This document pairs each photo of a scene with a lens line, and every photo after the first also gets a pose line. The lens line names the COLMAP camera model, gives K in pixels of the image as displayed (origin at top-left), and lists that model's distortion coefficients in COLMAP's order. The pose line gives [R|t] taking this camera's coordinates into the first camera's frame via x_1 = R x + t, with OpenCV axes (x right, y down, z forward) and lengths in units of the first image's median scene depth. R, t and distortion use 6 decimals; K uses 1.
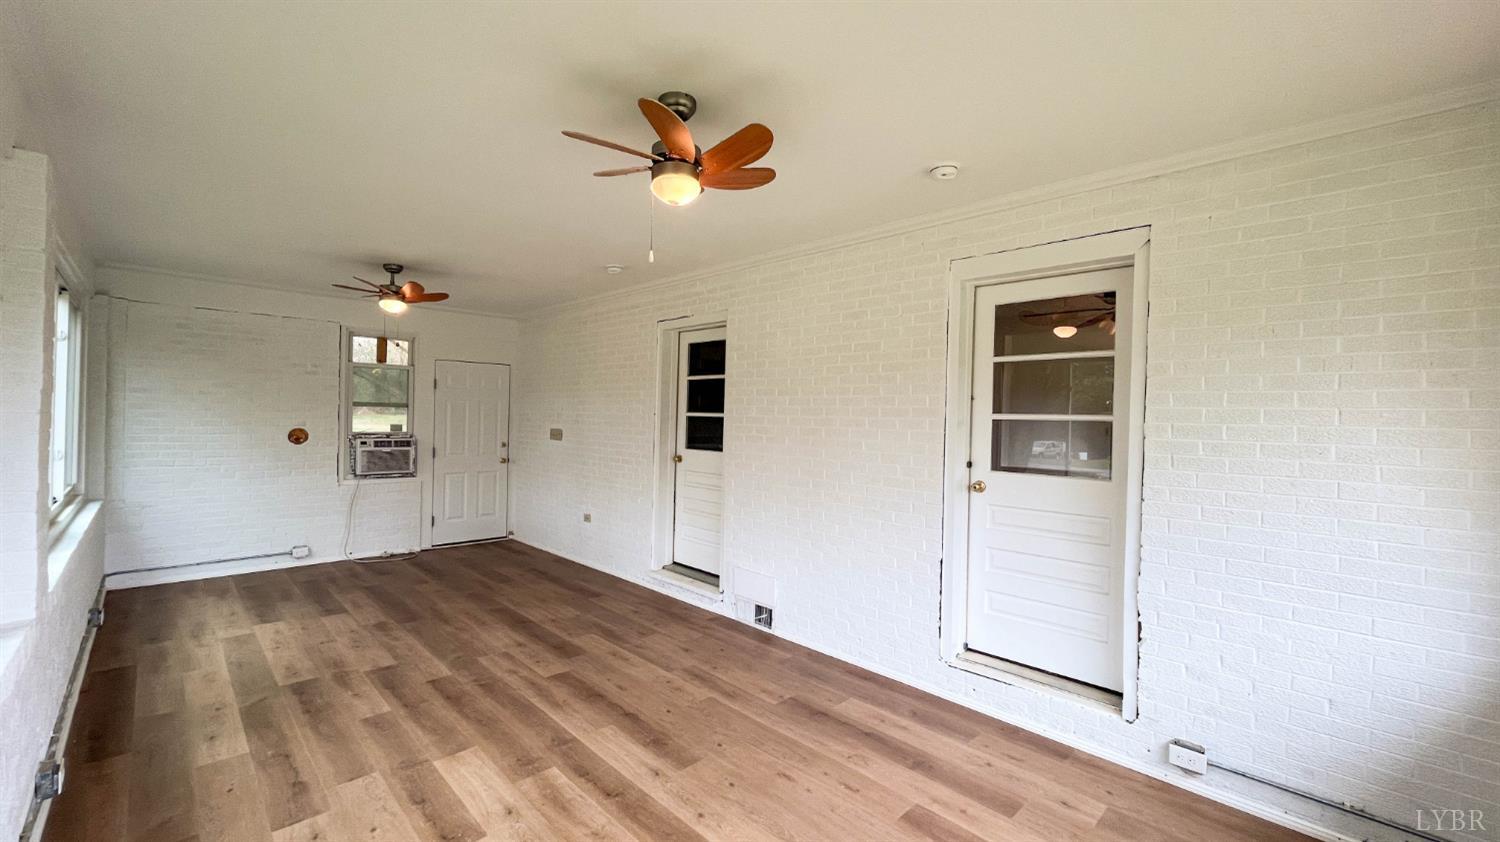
lens RADIAL K [[604.2, 0, 748.3], [0, 604.2, 421.2], [0, 0, 1]] dist [-0.002260, -0.000078]
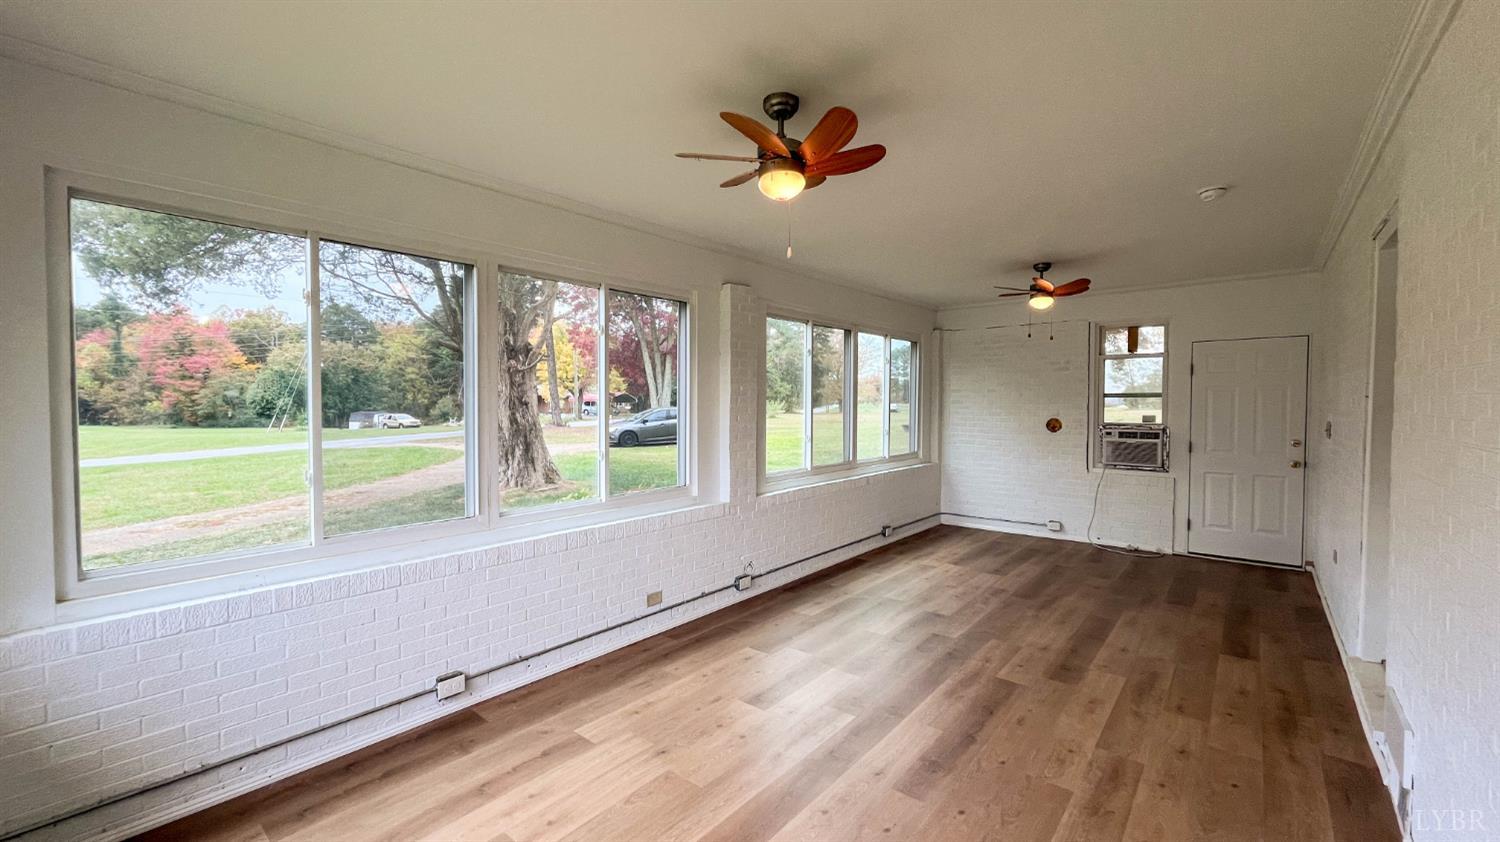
lens RADIAL K [[604.2, 0, 747.3], [0, 604.2, 417.0], [0, 0, 1]] dist [-0.002260, -0.000078]
pose [[0.091778, 0.002204, -0.995777, 0.441228], [-0.002271, 0.999995, 0.002004, 0.010527], [0.995777, 0.002077, 0.091782, 0.401062]]
